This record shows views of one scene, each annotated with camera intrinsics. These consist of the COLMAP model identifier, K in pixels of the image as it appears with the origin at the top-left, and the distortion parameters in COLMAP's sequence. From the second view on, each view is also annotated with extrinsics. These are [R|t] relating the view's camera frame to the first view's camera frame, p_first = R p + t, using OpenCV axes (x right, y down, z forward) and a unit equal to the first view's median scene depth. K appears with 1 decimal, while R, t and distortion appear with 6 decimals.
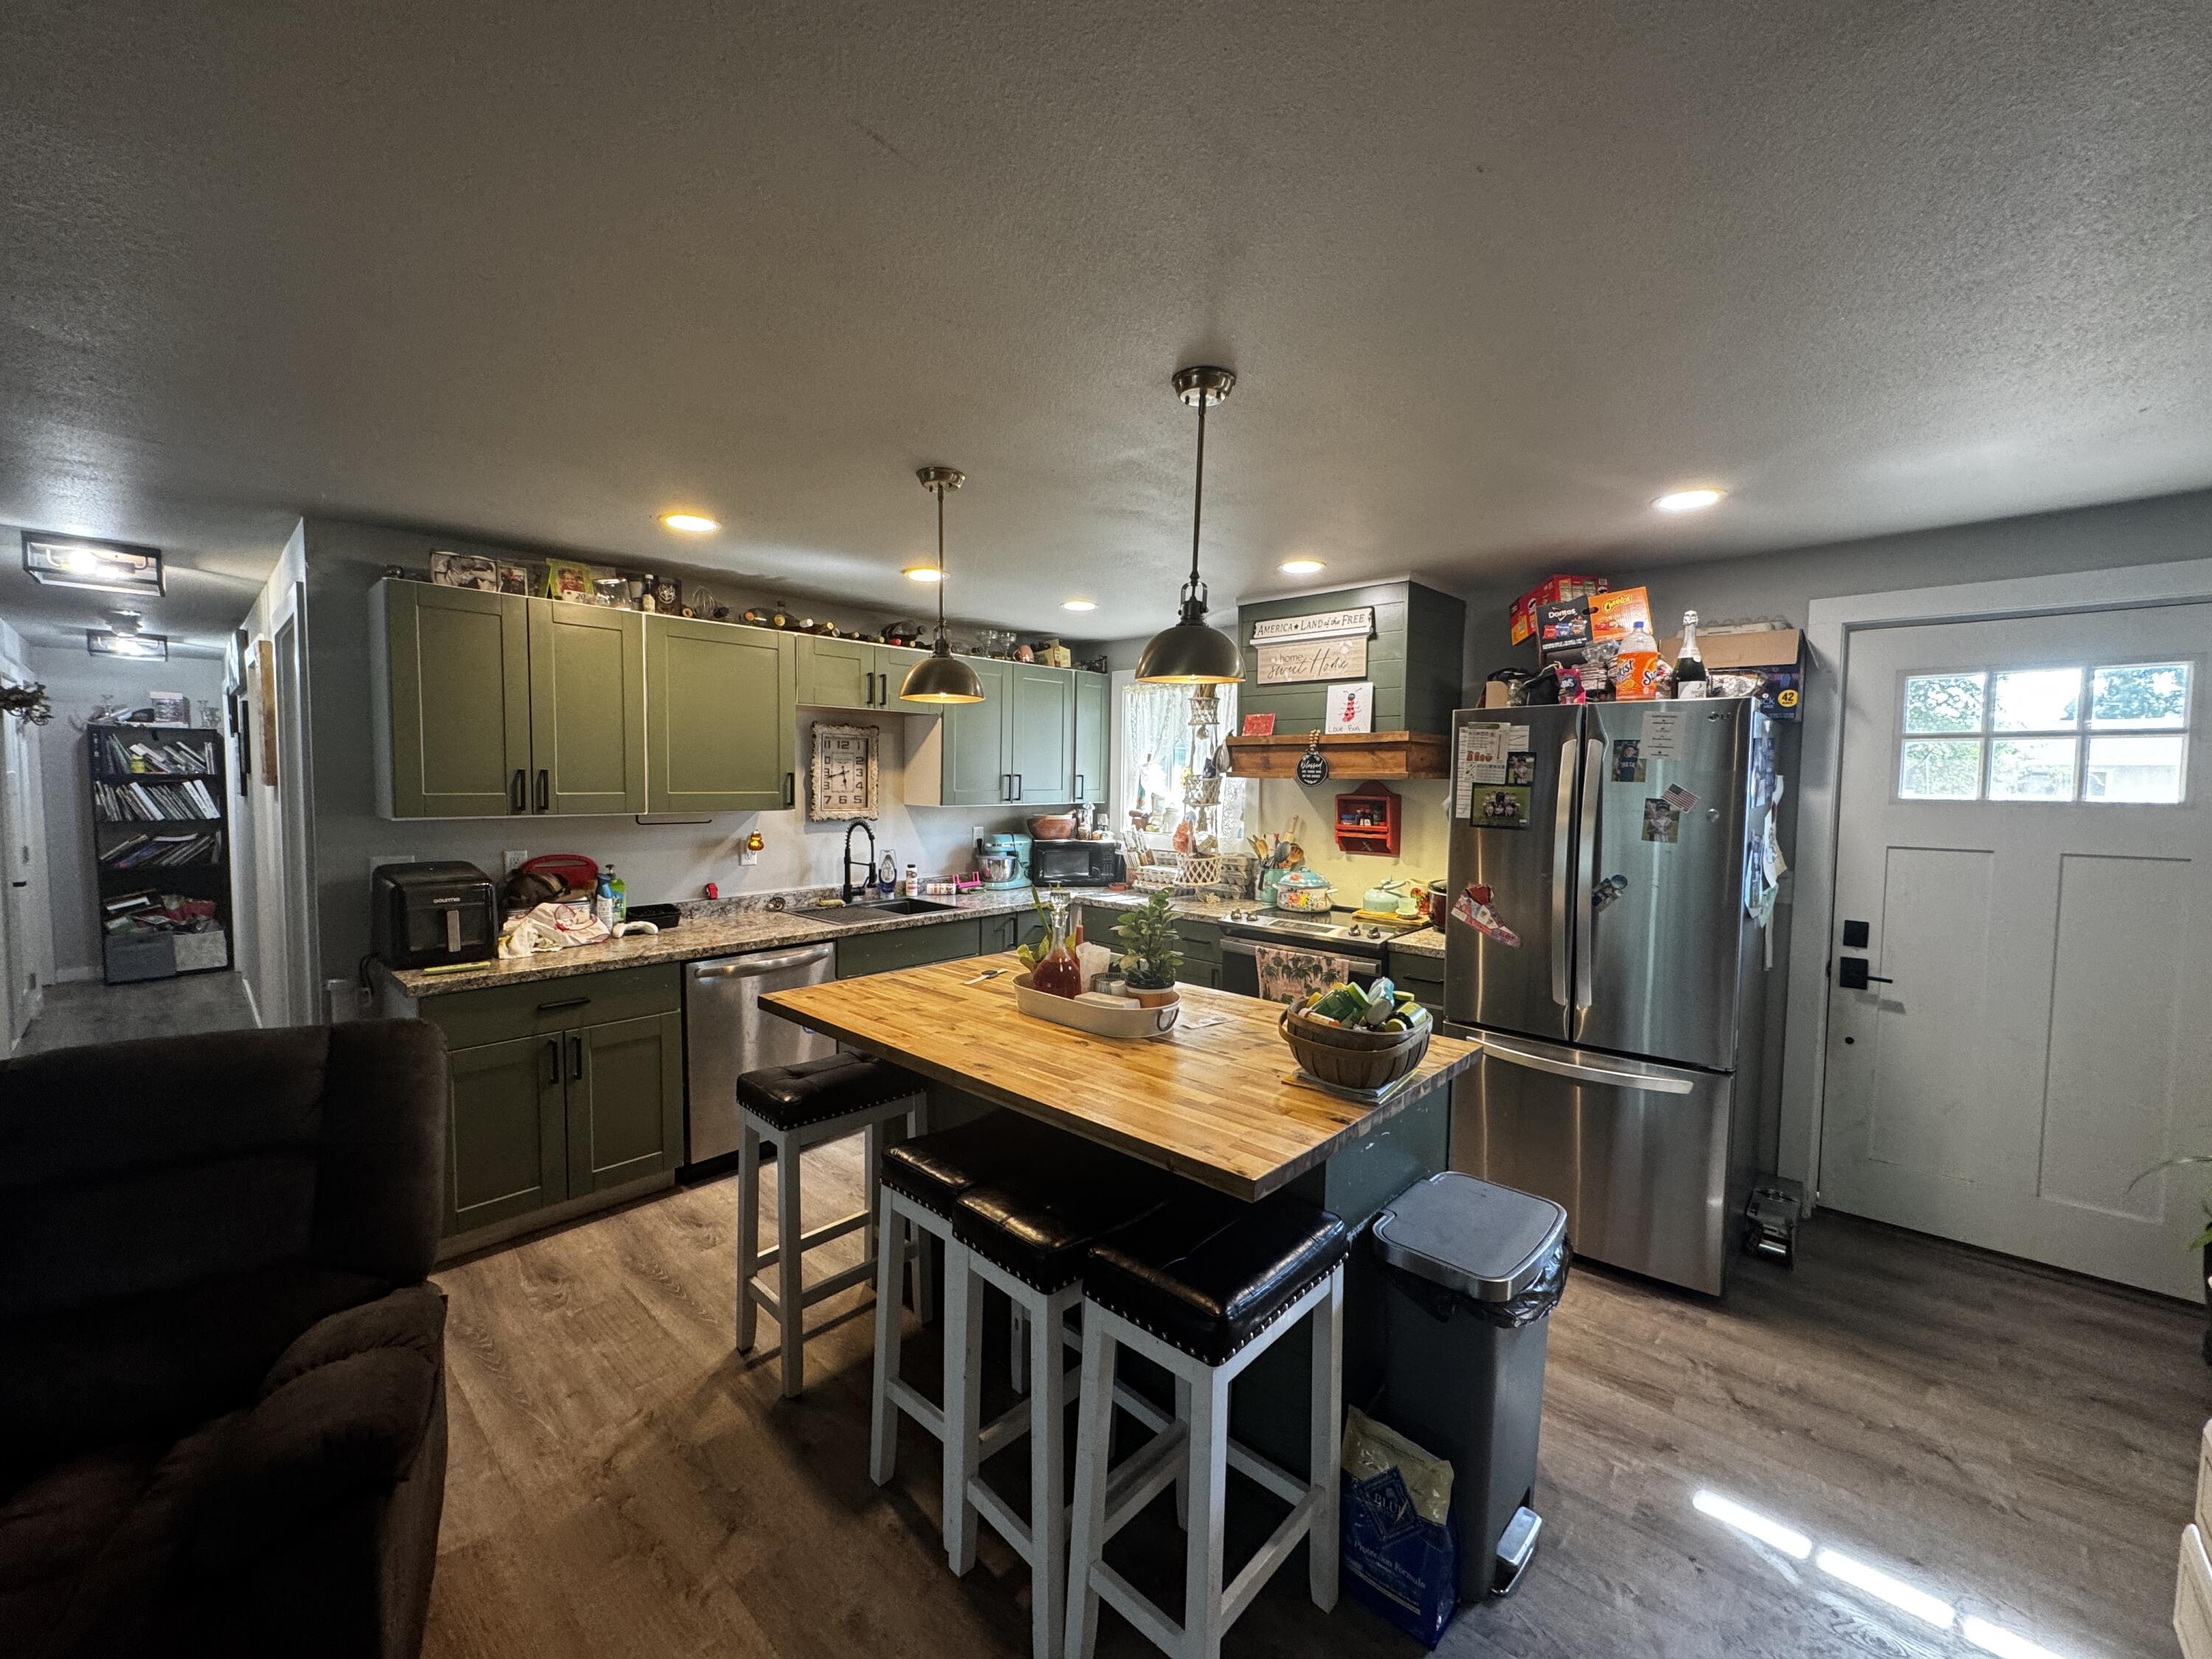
lens RADIAL K [[879.4, 0, 1105.5], [0, 879.4, 828.6], [0, 0, 1]] dist [-0.001462, 0.000237]
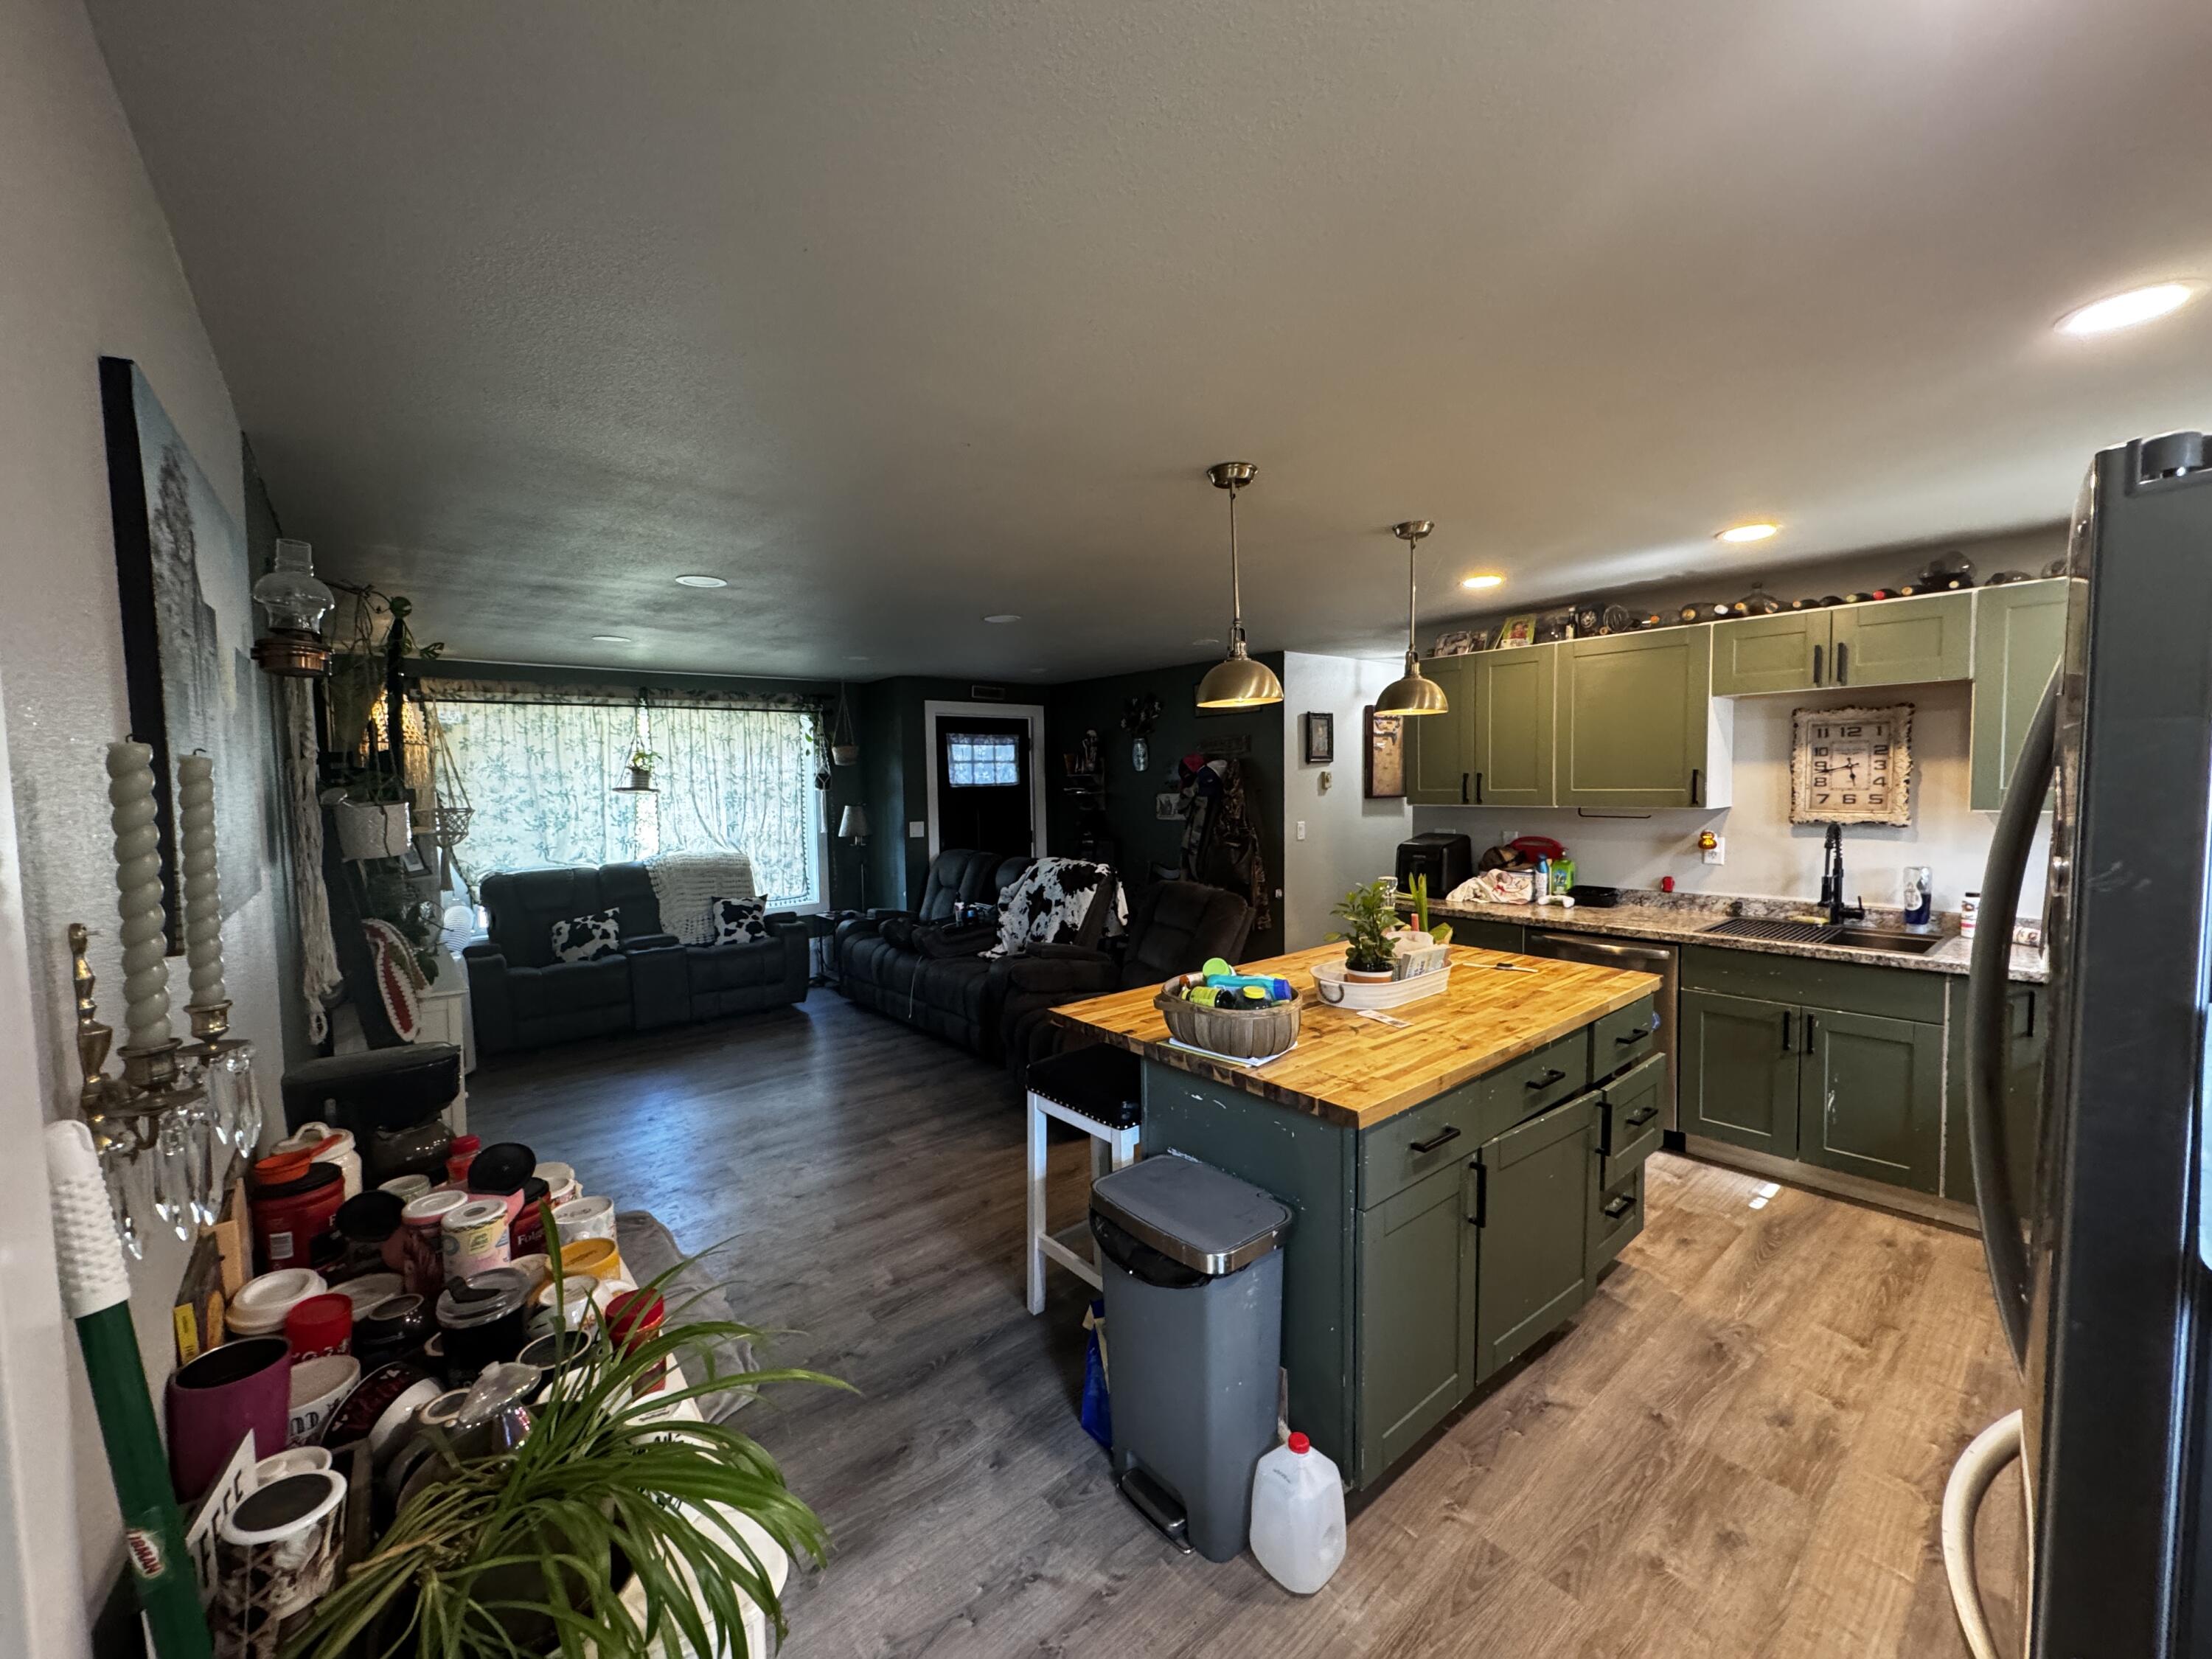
lens RADIAL K [[879.4, 0, 1104.8], [0, 879.4, 826.3], [0, 0, 1]] dist [-0.001462, 0.000237]
pose [[-0.133257, 0.044877, -0.990065, 0.832989], [-0.042392, 0.997802, 0.050934, -0.027485], [0.990174, 0.048758, -0.131062, 0.586527]]
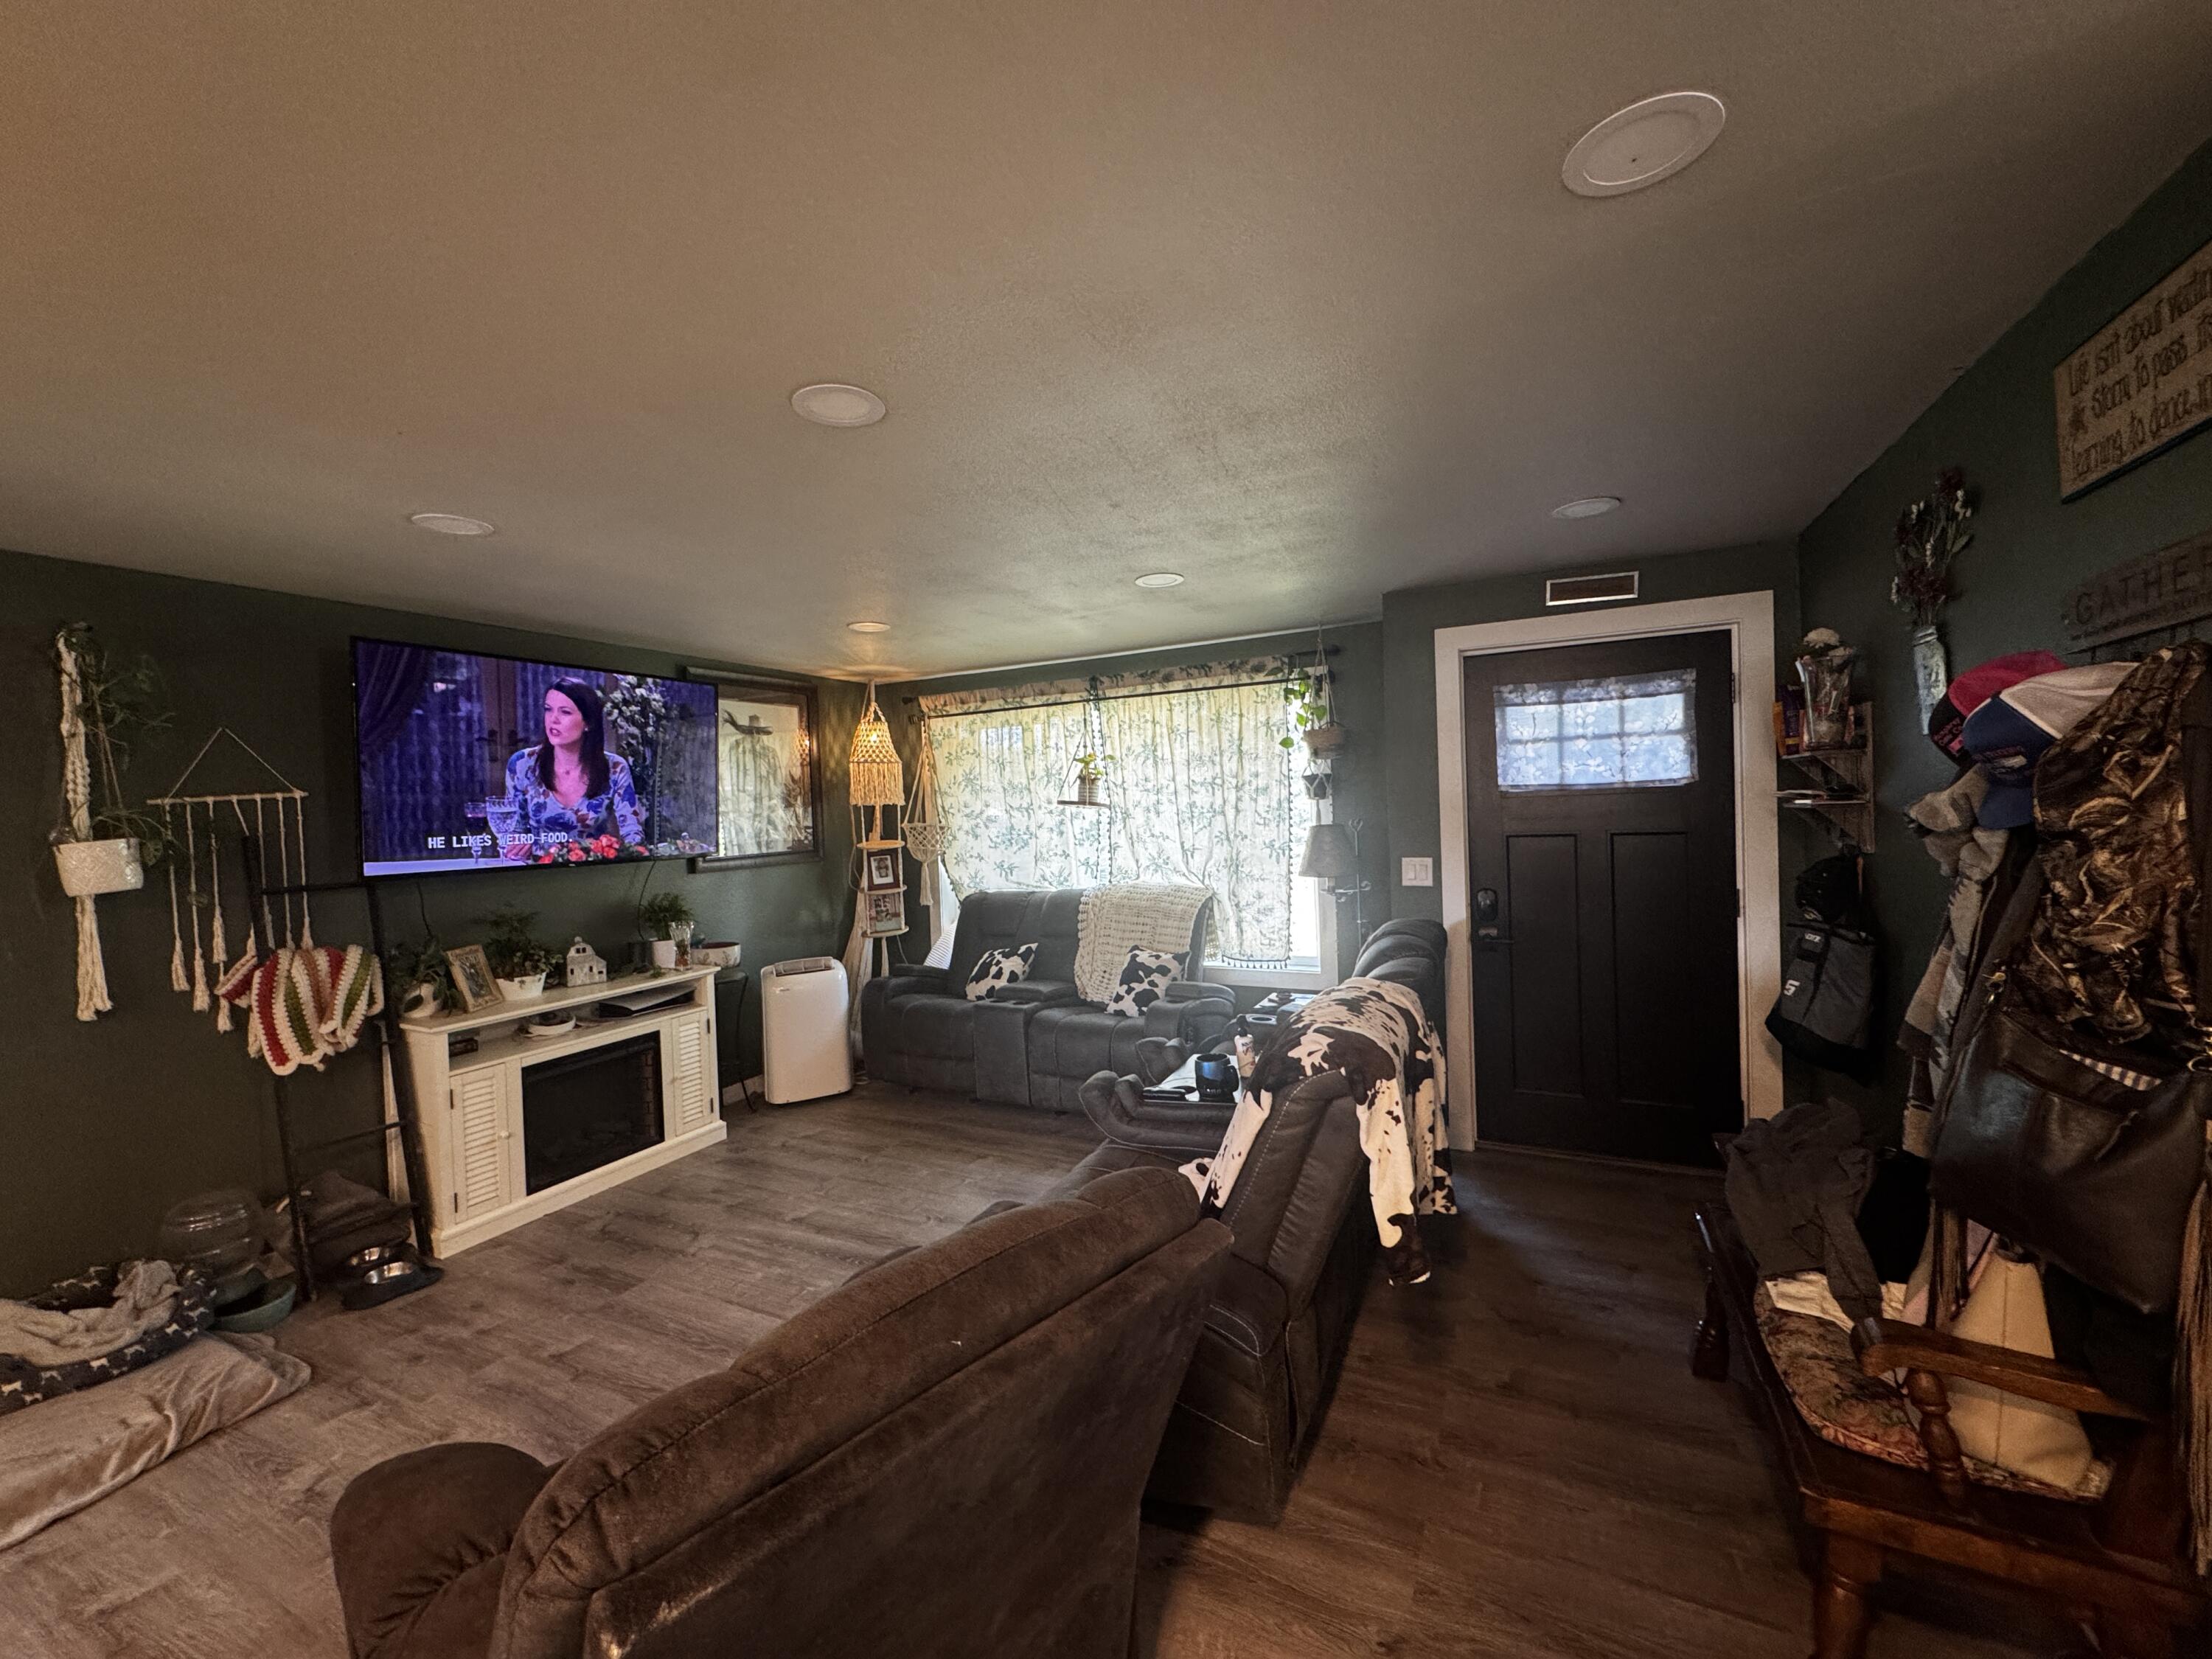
lens RADIAL K [[879.4, 0, 1105.1], [0, 879.4, 832.6], [0, 0, 1]] dist [-0.001462, 0.000237]
pose [[-0.960186, 0.033270, -0.277374, -0.550117], [0.010197, 0.996395, 0.084215, -0.045564], [0.279177, 0.078034, -0.957064, 0.849879]]
